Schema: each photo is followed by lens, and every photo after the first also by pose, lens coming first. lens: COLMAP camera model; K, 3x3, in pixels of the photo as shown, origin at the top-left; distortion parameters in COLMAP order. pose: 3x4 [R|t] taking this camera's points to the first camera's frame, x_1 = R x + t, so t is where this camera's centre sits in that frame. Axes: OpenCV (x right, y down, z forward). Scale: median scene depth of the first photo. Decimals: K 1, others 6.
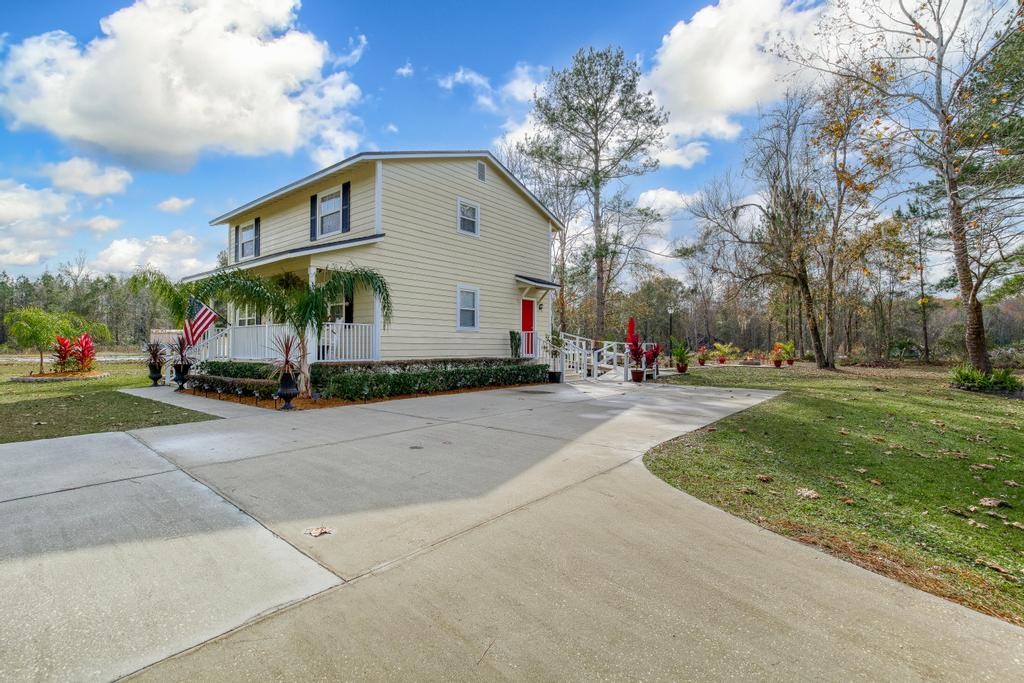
lens RADIAL K [[482.0, 0, 514.8], [0, 482.0, 342.2], [0, 0, 1]] dist [-0.003074, 0.001747]
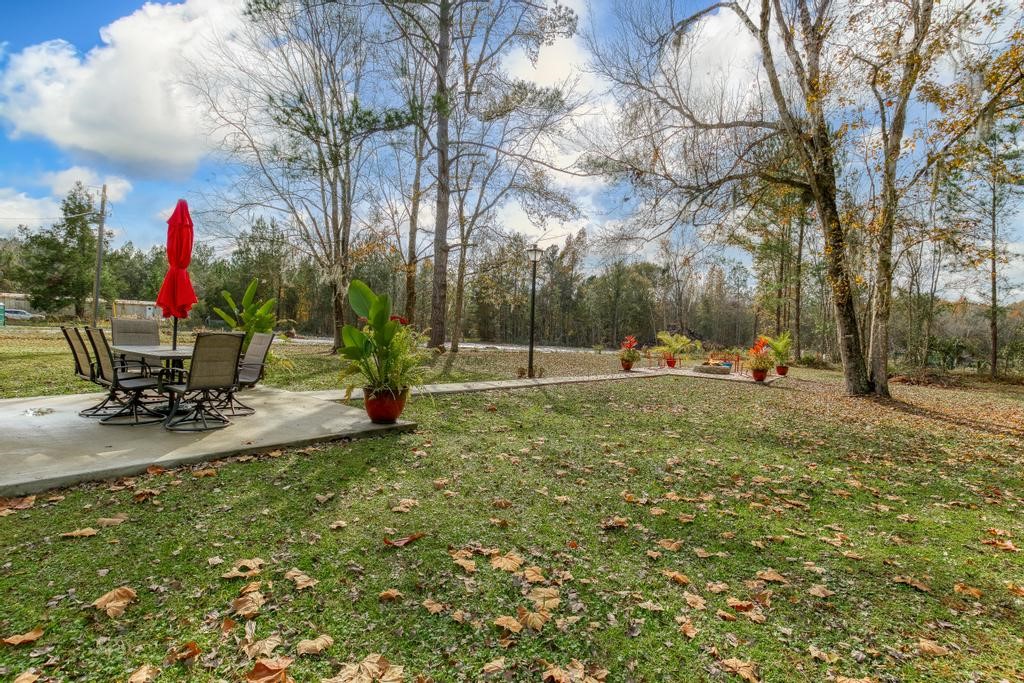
lens RADIAL K [[482.0, 0, 511.2], [0, 482.0, 340.8], [0, 0, 1]] dist [-0.003074, 0.001747]
pose [[0.999139, 0.039343, 0.013171, 0.238999], [-0.039623, 0.998979, 0.021713, 0.006101], [-0.012304, -0.022216, 0.999677, 0.429476]]
